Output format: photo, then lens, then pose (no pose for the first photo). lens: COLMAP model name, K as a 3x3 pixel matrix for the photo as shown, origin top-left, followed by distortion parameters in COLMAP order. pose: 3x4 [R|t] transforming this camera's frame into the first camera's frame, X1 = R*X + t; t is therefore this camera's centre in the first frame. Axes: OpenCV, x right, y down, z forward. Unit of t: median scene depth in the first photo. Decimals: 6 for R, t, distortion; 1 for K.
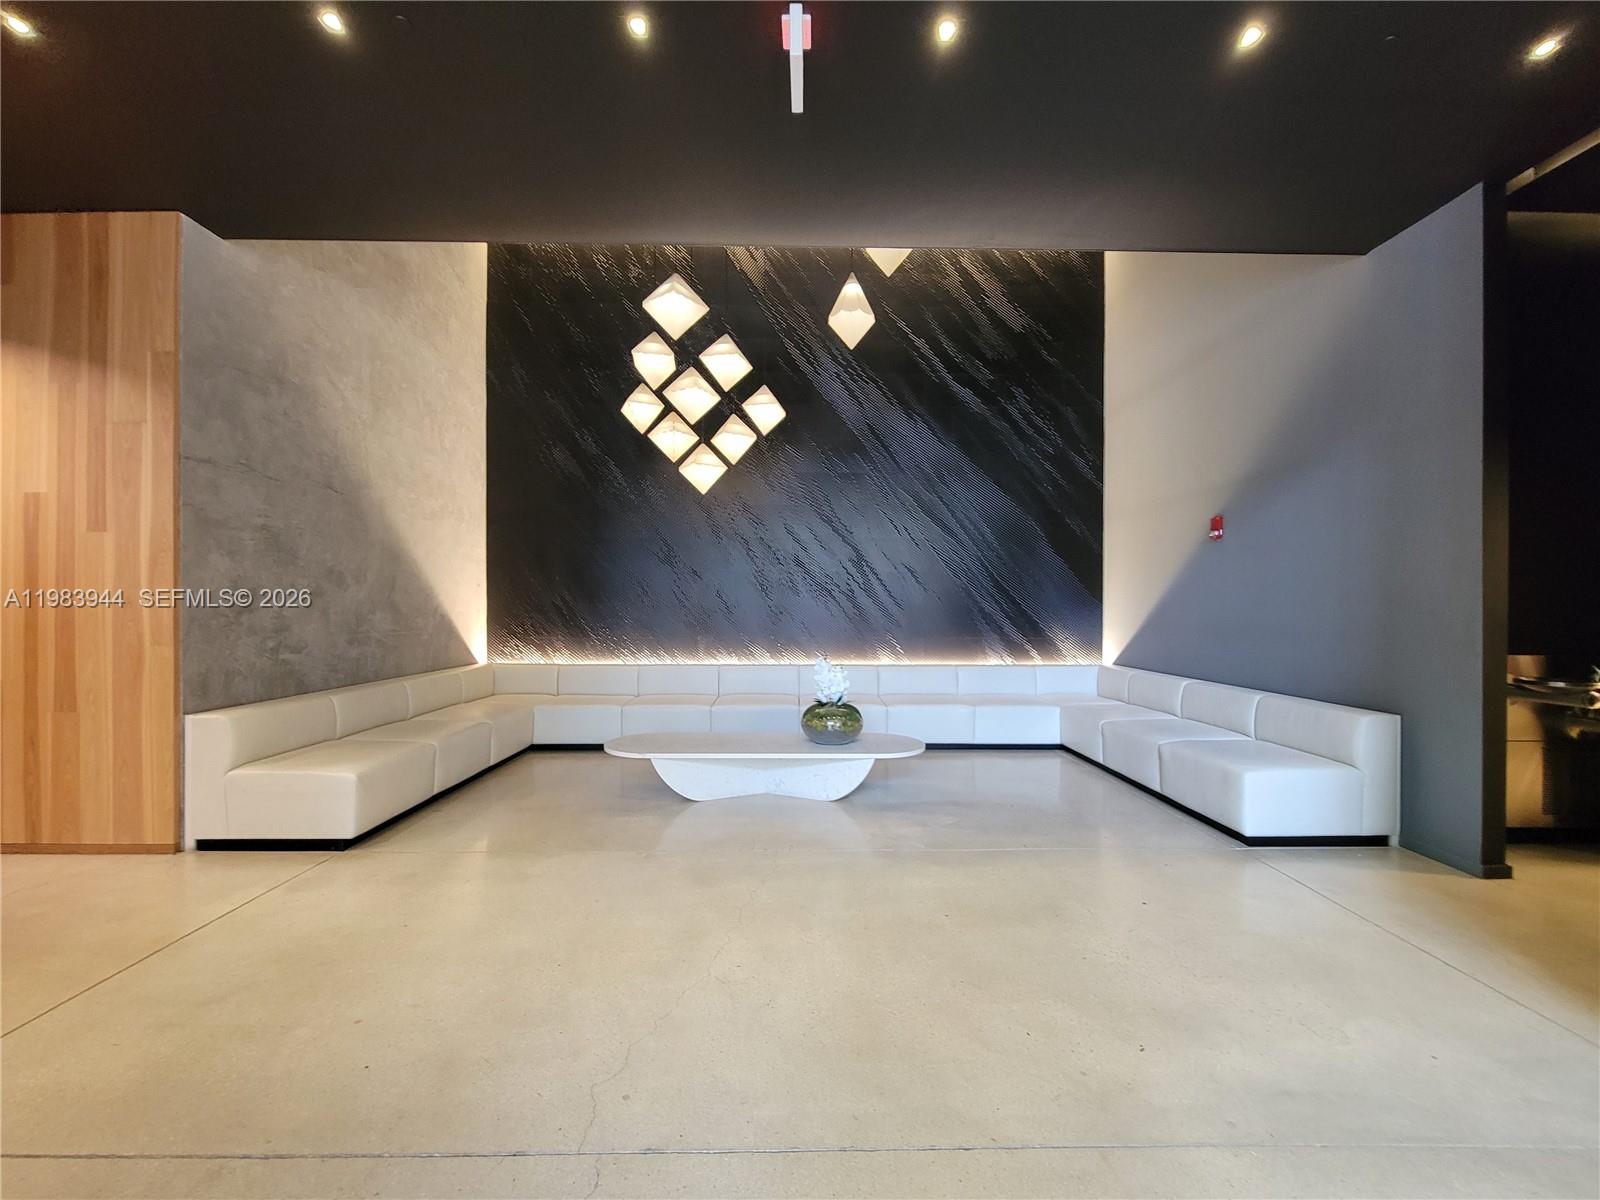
lens RADIAL K [[656.0, 0, 811.2], [0, 656.0, 602.8], [0, 0, 1]] dist [0.000931, -0.002067]
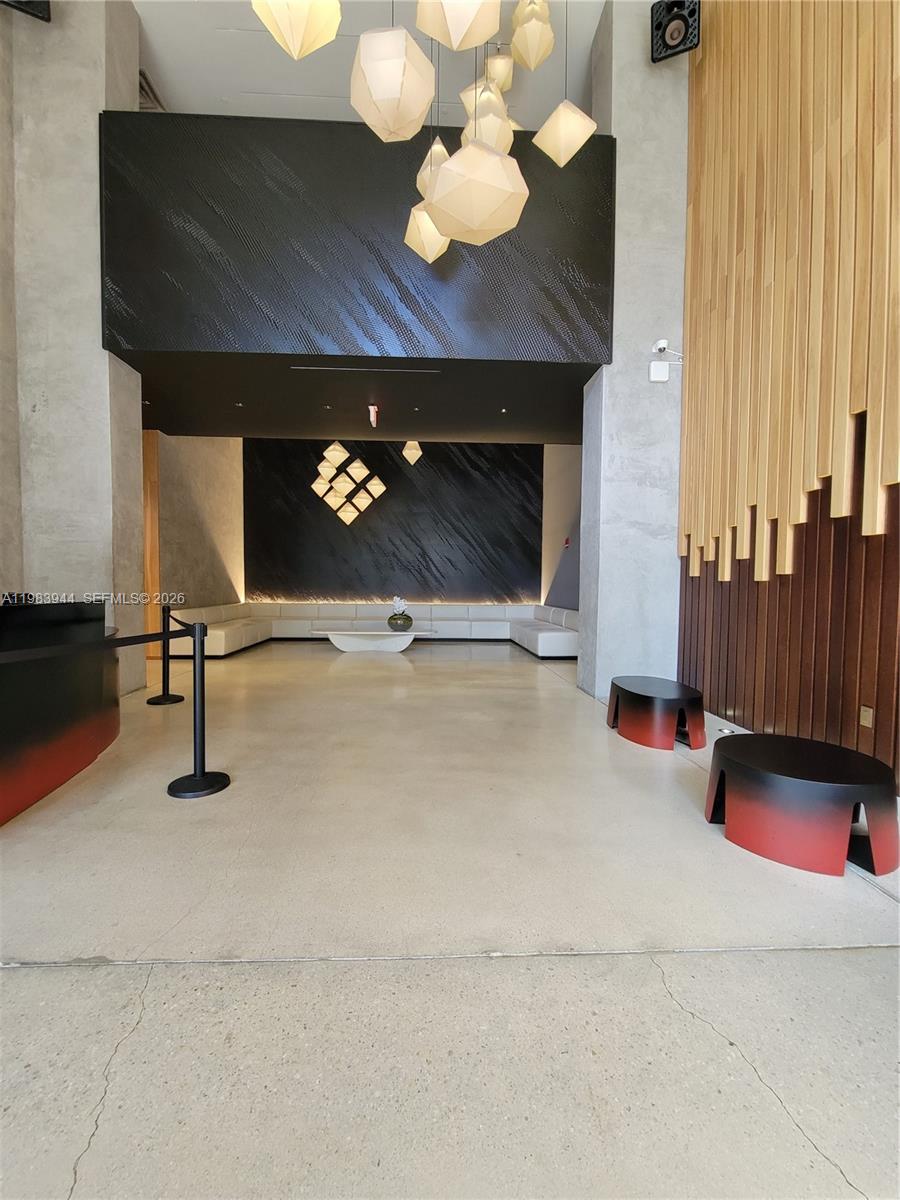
lens RADIAL K [[492.0, 0, 440.5], [0, 492.0, 599.7], [0, 0, 1]] dist [0.000931, -0.002067]
pose [[0.999856, 0.006034, 0.015852, 0.118122], [-0.006686, 0.999121, 0.041377, 0.015808], [-0.015588, -0.041477, 0.999018, -0.655037]]
